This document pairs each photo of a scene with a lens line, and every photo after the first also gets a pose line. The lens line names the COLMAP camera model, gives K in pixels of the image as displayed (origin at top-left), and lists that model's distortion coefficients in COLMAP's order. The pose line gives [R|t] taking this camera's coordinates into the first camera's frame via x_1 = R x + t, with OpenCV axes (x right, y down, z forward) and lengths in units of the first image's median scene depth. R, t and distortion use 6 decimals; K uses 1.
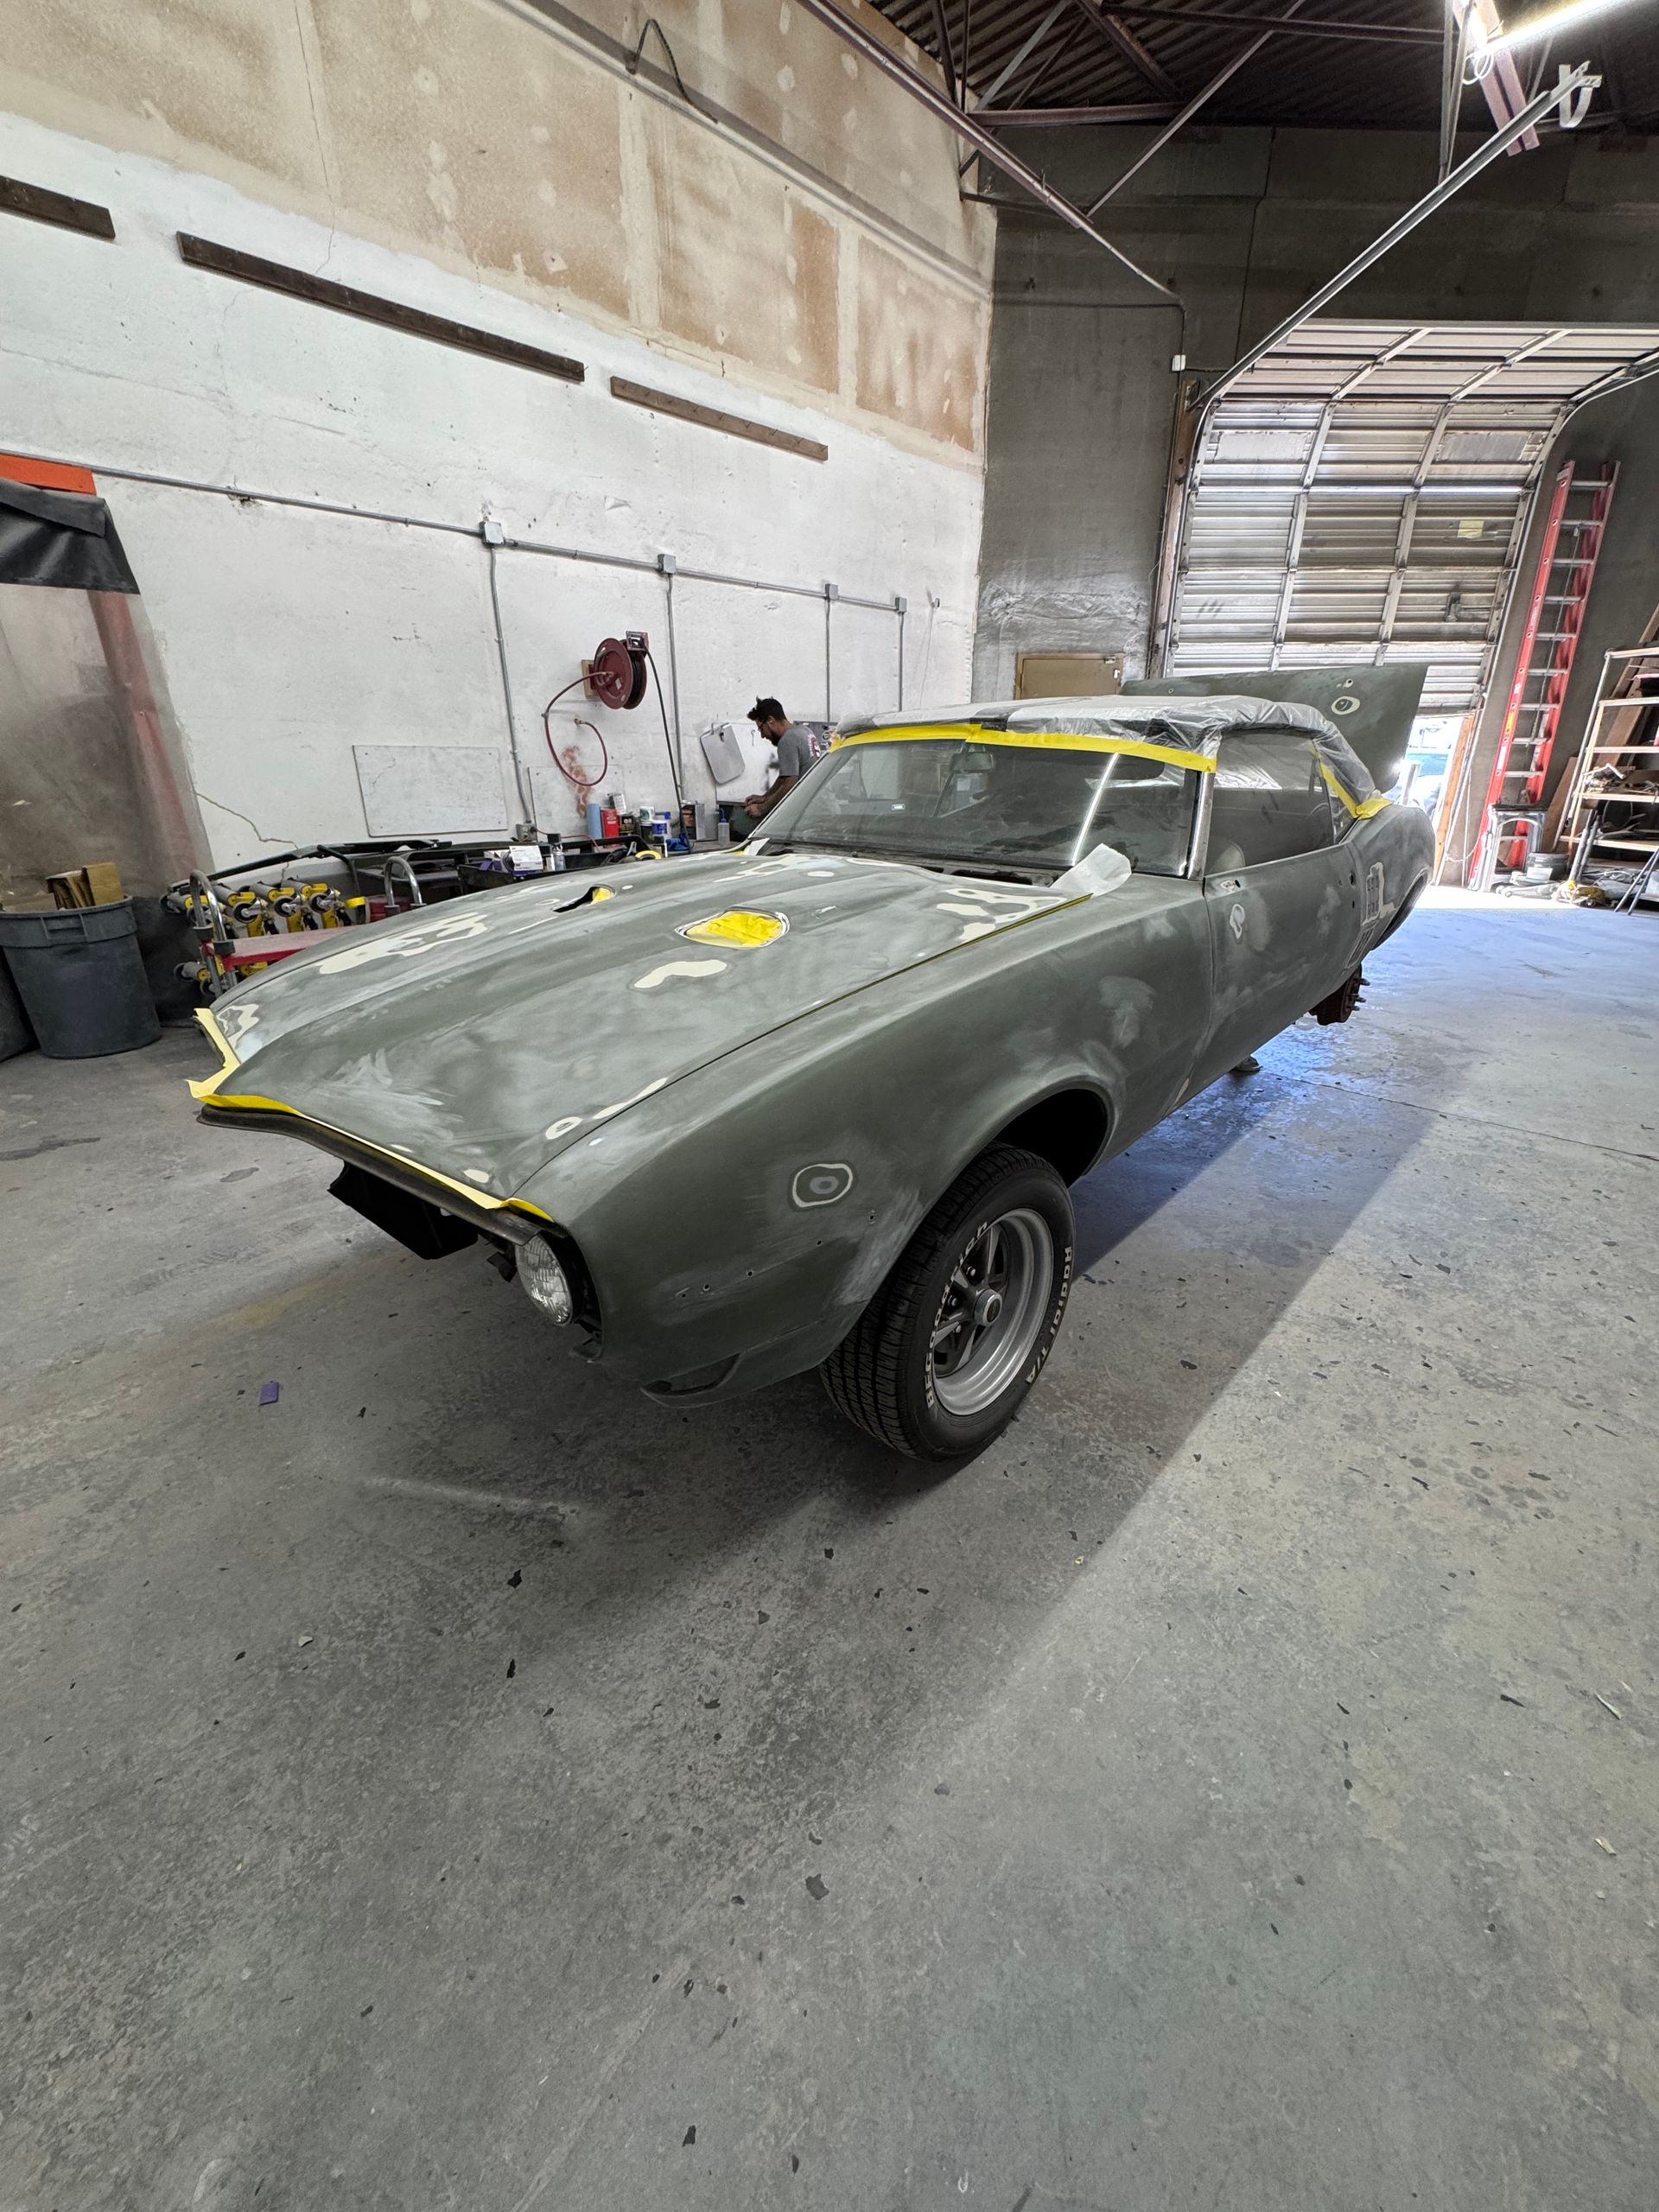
lens RADIAL K [[876.4, 0, 829.5], [0, 876.4, 1106.0], [0, 0, 1]] dist [-0.002046, 0.000074]
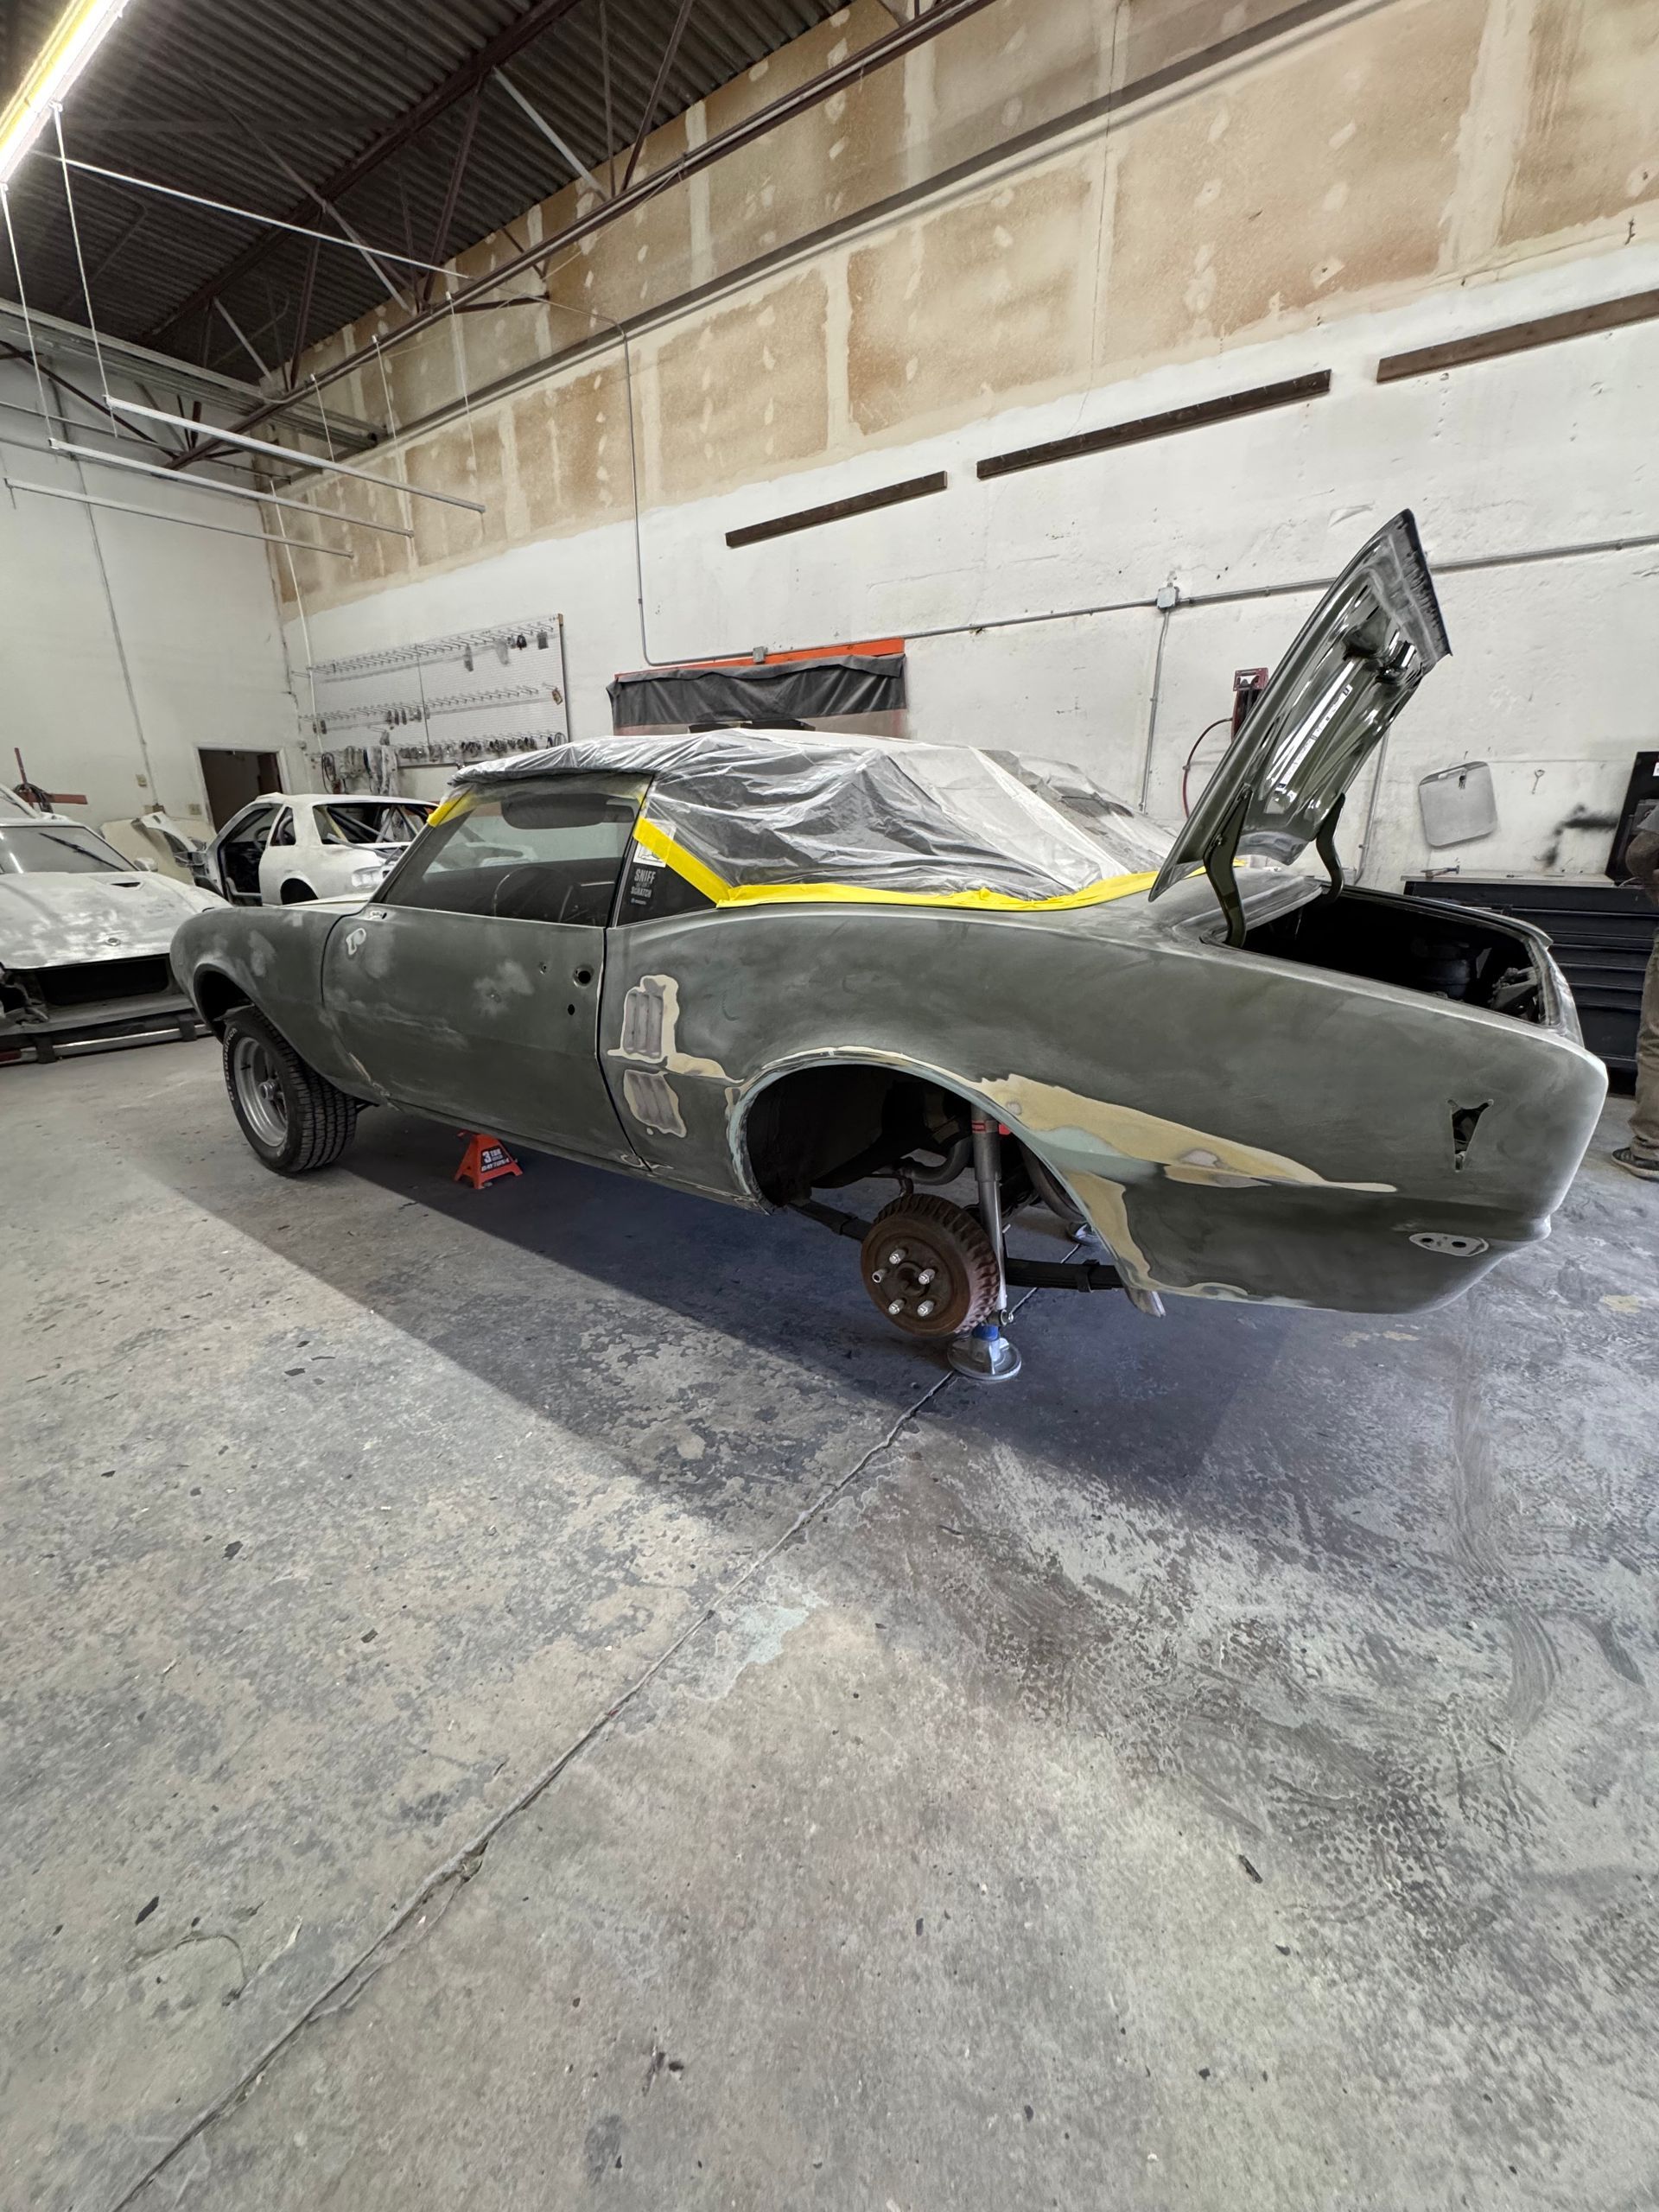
lens RADIAL K [[878.3, 0, 829.5], [0, 878.3, 1106.0], [0, 0, 1]] dist [-0.002032, 0.000428]
pose [[0.122981, 0.317904, -0.940113, 0.875906], [-0.368935, 0.894056, 0.254068, -0.277802], [0.921283, 0.315595, 0.227238, 0.698454]]
